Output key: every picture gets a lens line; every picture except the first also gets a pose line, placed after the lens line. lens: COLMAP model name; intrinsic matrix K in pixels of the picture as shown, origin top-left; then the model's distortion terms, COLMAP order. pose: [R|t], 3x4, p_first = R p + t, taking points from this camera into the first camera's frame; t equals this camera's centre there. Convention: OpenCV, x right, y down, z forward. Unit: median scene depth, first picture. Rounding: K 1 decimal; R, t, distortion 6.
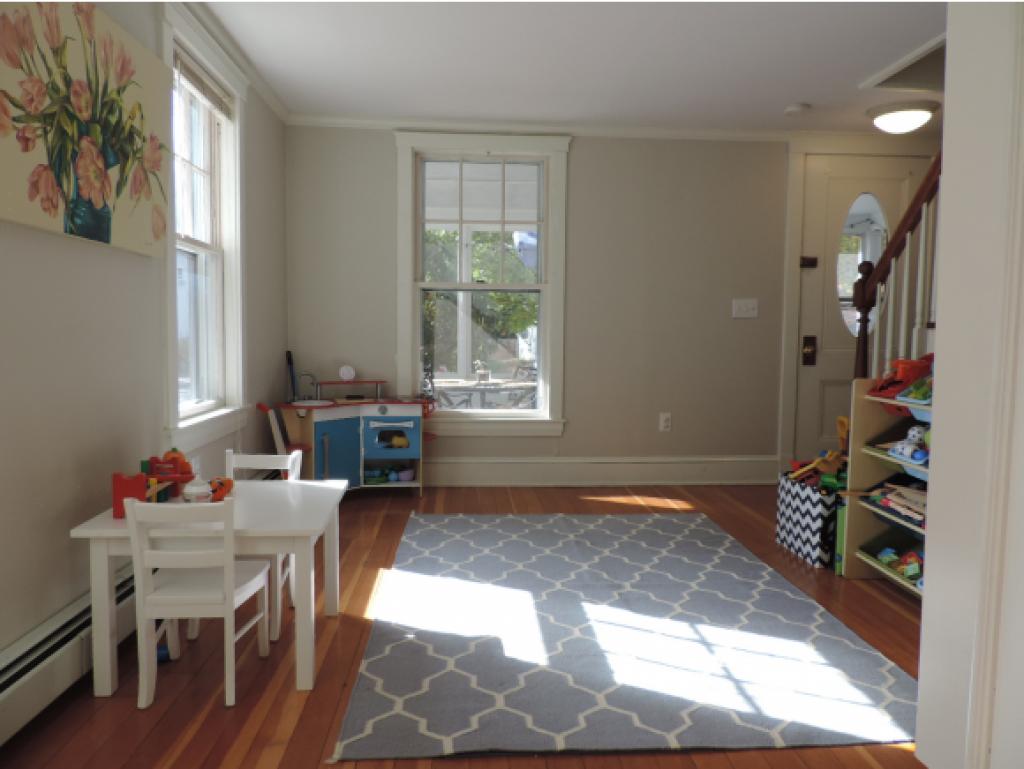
lens RADIAL K [[728.5, 0, 518.1], [0, 728.5, 382.9], [0, 0, 1]] dist [-0.025747, 0.011348]
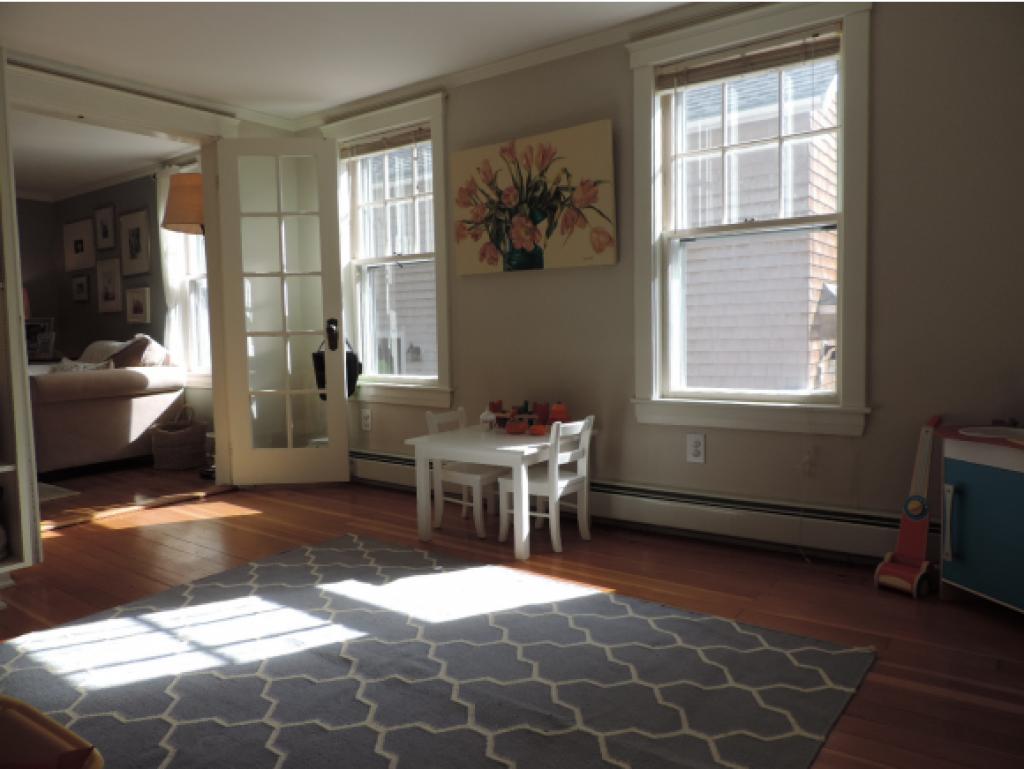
lens RADIAL K [[728.5, 0, 521.4], [0, 728.5, 385.2], [0, 0, 1]] dist [-0.025747, 0.011348]
pose [[-0.646698, 0.062696, -0.760165, 0.764733], [-0.040002, 0.992457, 0.115886, -0.120833], [0.761696, 0.105351, -0.639312, 2.096886]]
